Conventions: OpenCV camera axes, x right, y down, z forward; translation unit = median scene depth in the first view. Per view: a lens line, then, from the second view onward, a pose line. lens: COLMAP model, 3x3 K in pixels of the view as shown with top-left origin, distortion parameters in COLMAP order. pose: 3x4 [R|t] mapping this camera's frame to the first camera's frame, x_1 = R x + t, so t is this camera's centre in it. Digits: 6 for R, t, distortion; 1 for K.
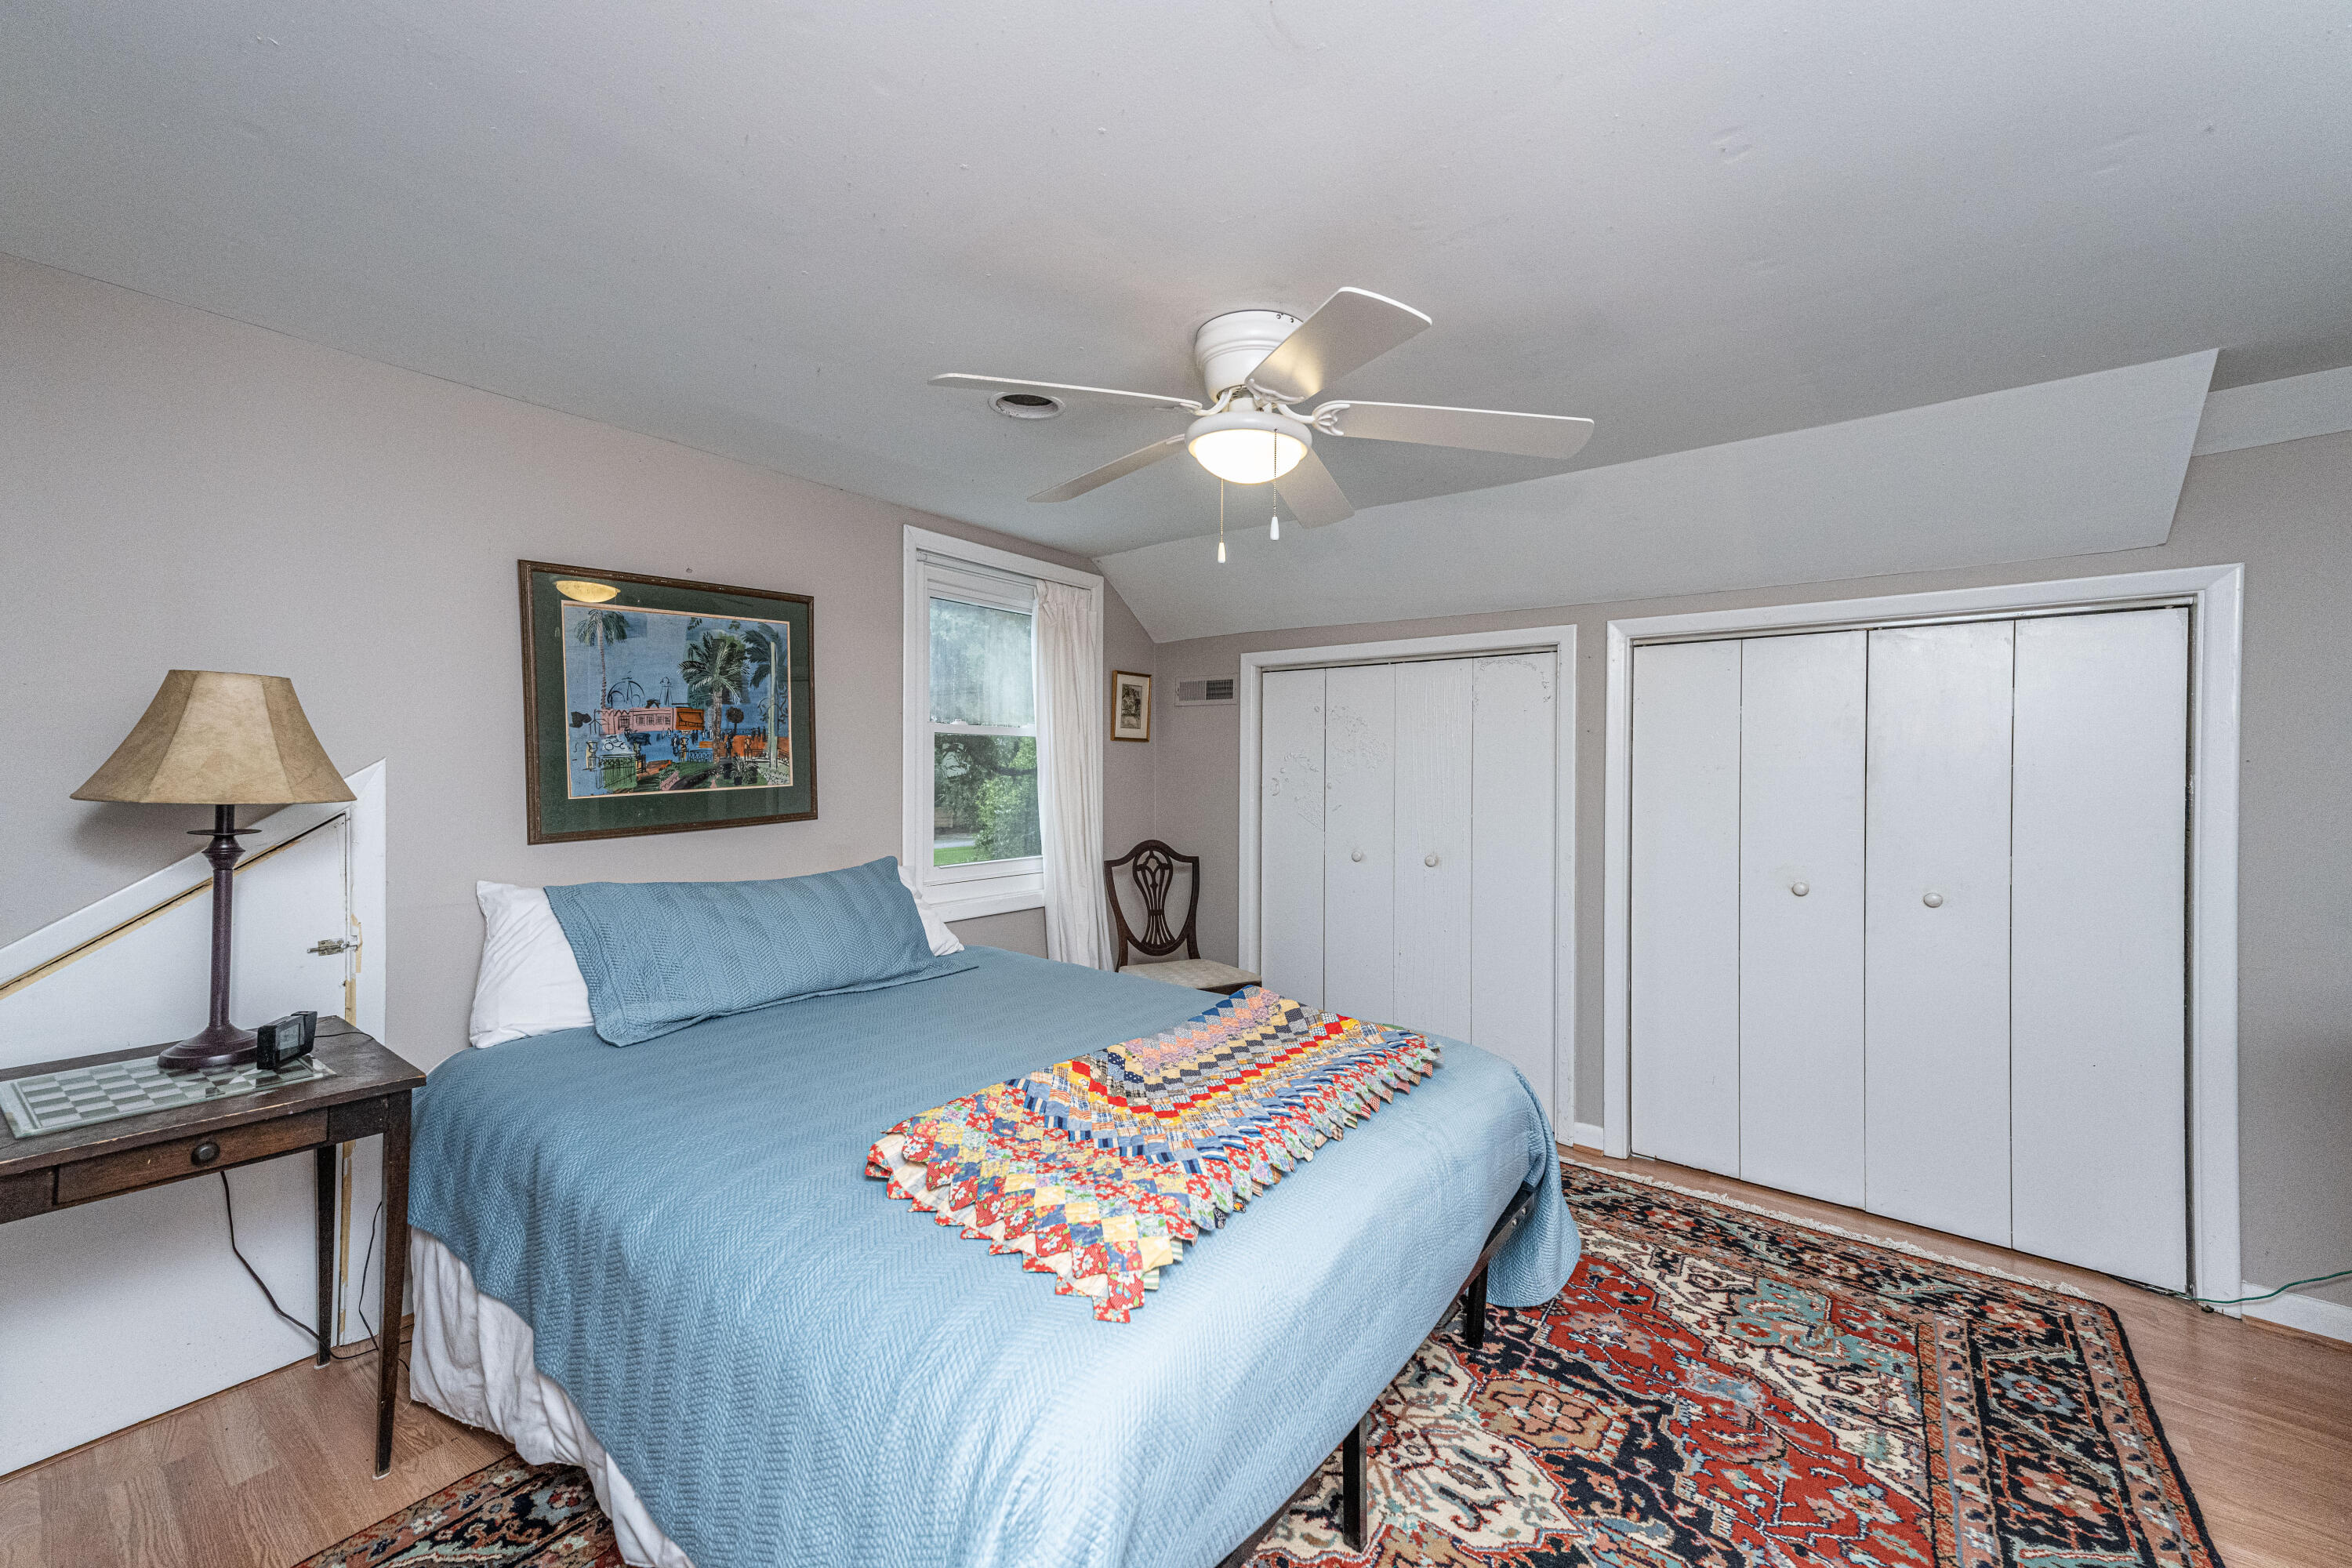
lens RADIAL K [[936.0, 0, 1188.2], [0, 936.0, 785.8], [0, 0, 1]] dist [0.002106, 0.007420]
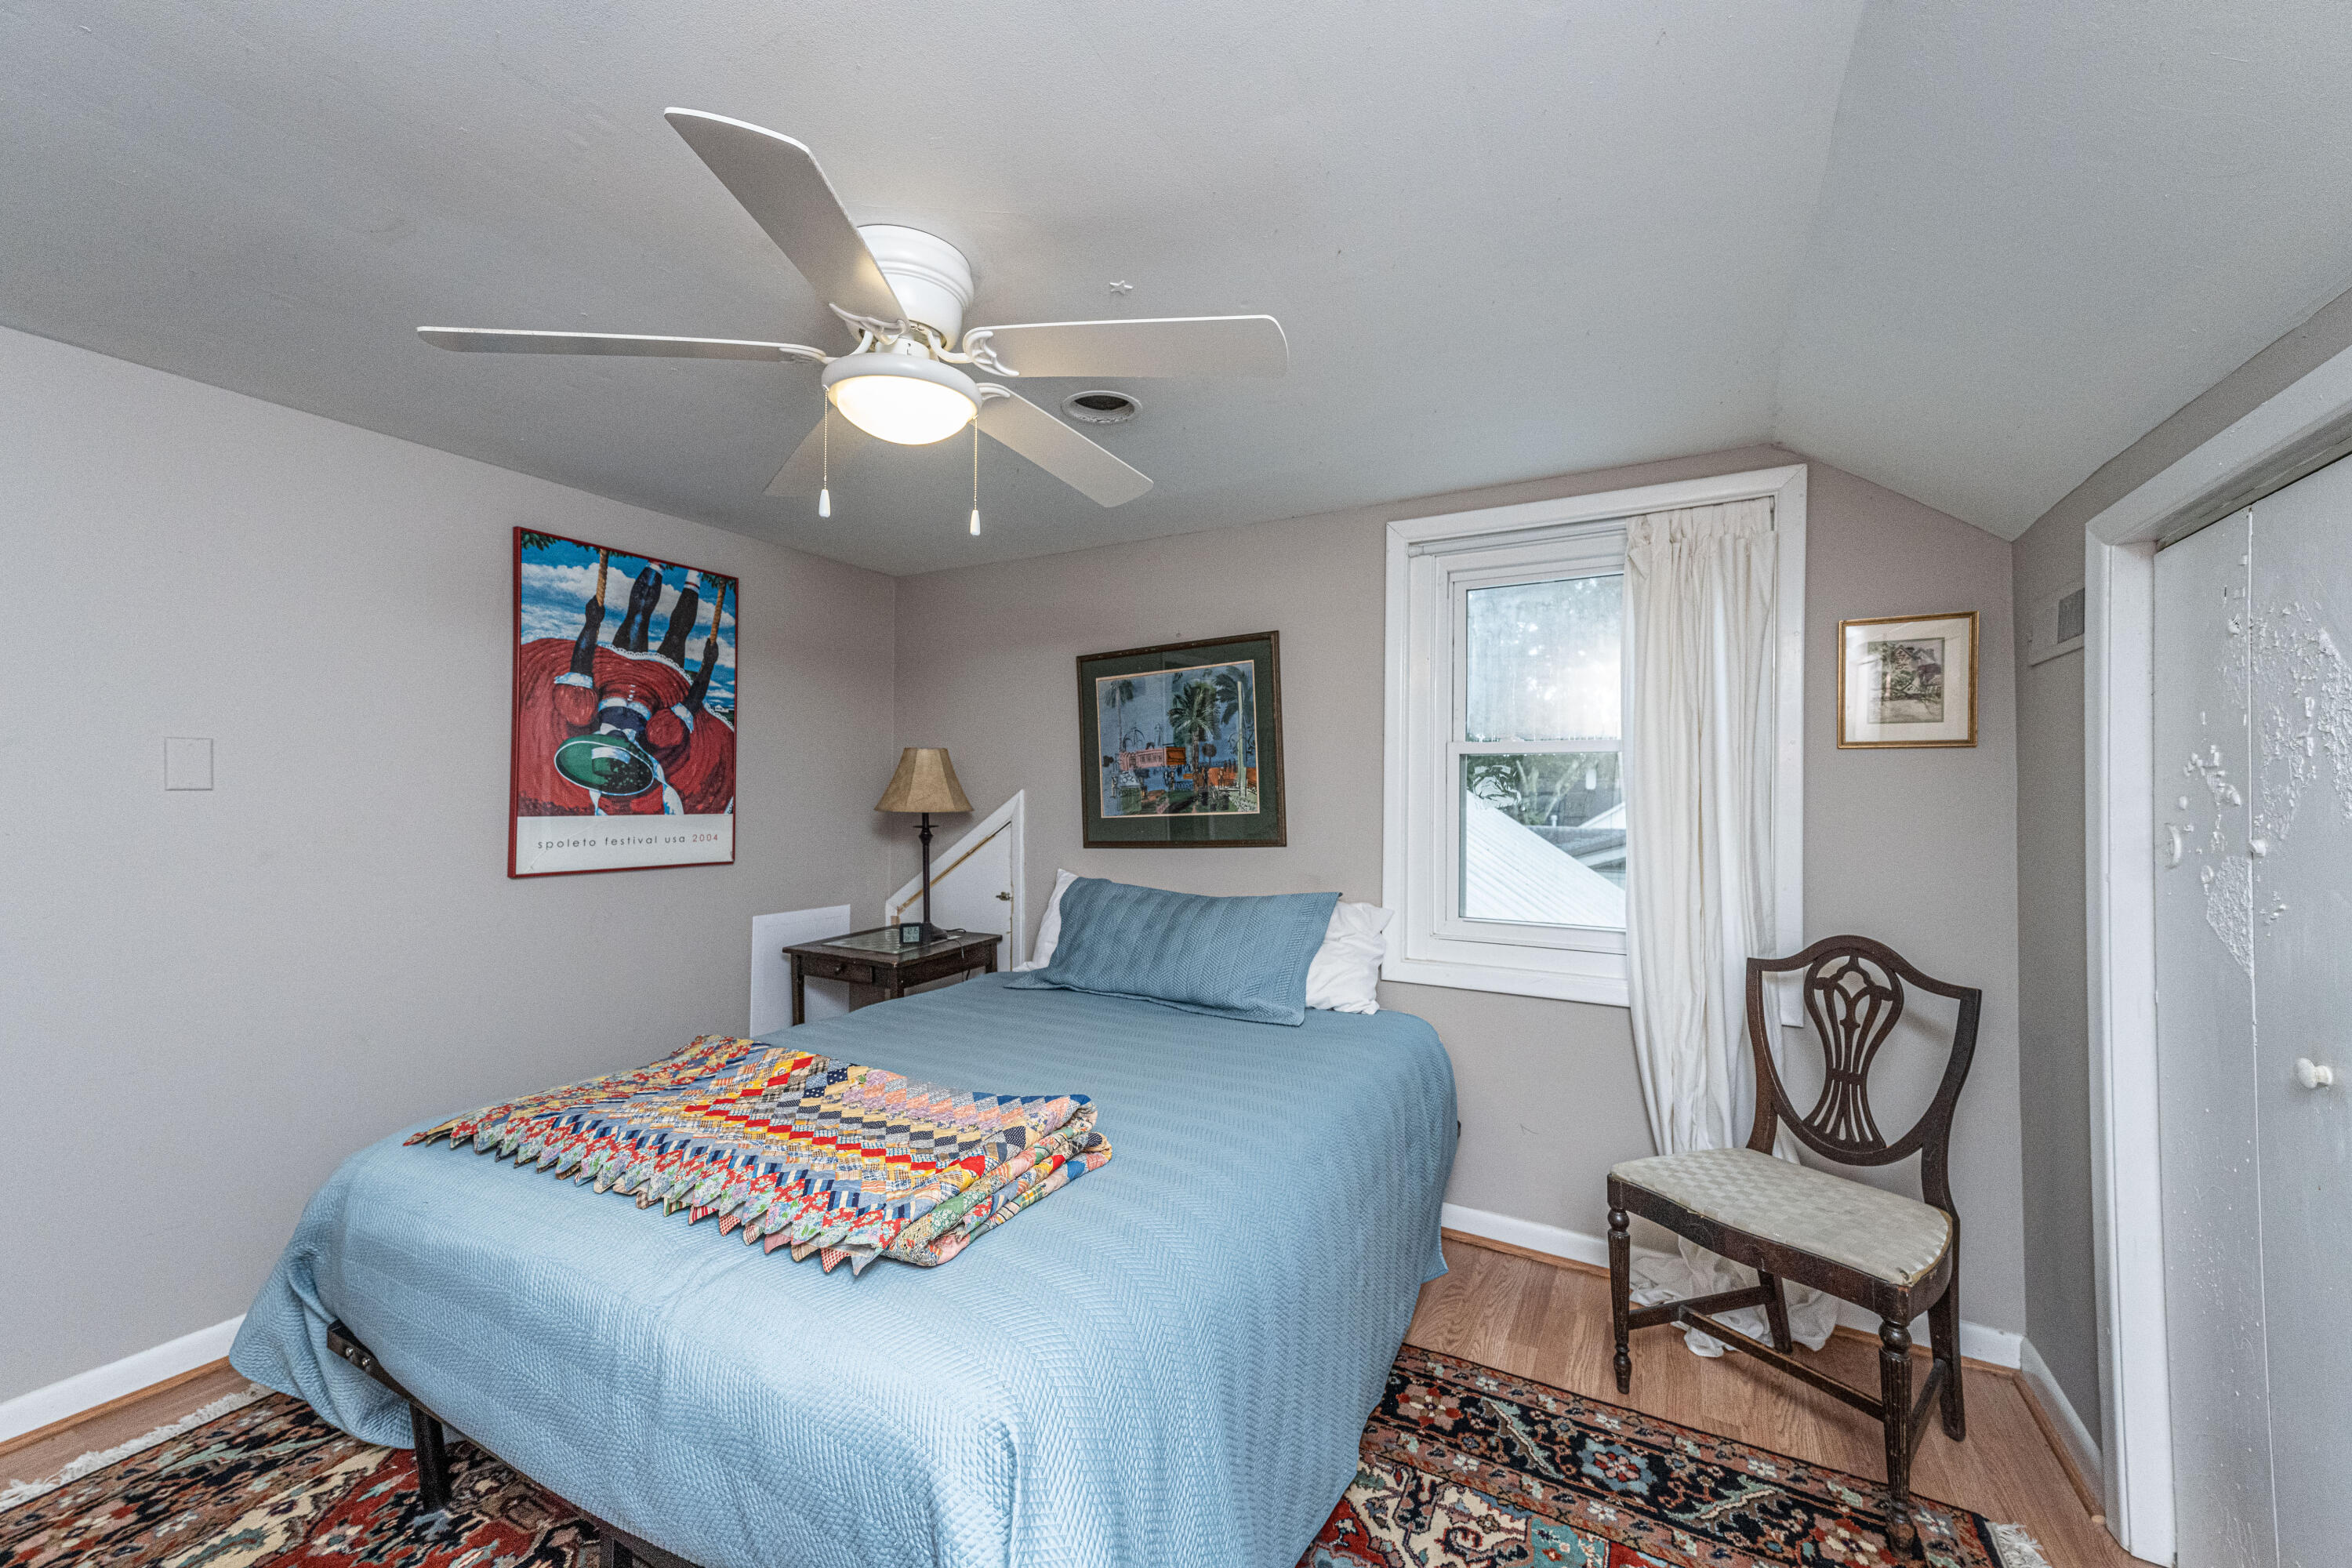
lens RADIAL K [[958.5, 0, 1176.0], [0, 958.5, 784.0], [0, 0, 1]] dist [0.030939, 0.008050]
pose [[0.108682, -0.017391, -0.993924, 0.694191], [-0.025454, 0.999470, -0.020271, -0.009256], [0.993751, 0.027502, 0.108182, 0.848695]]
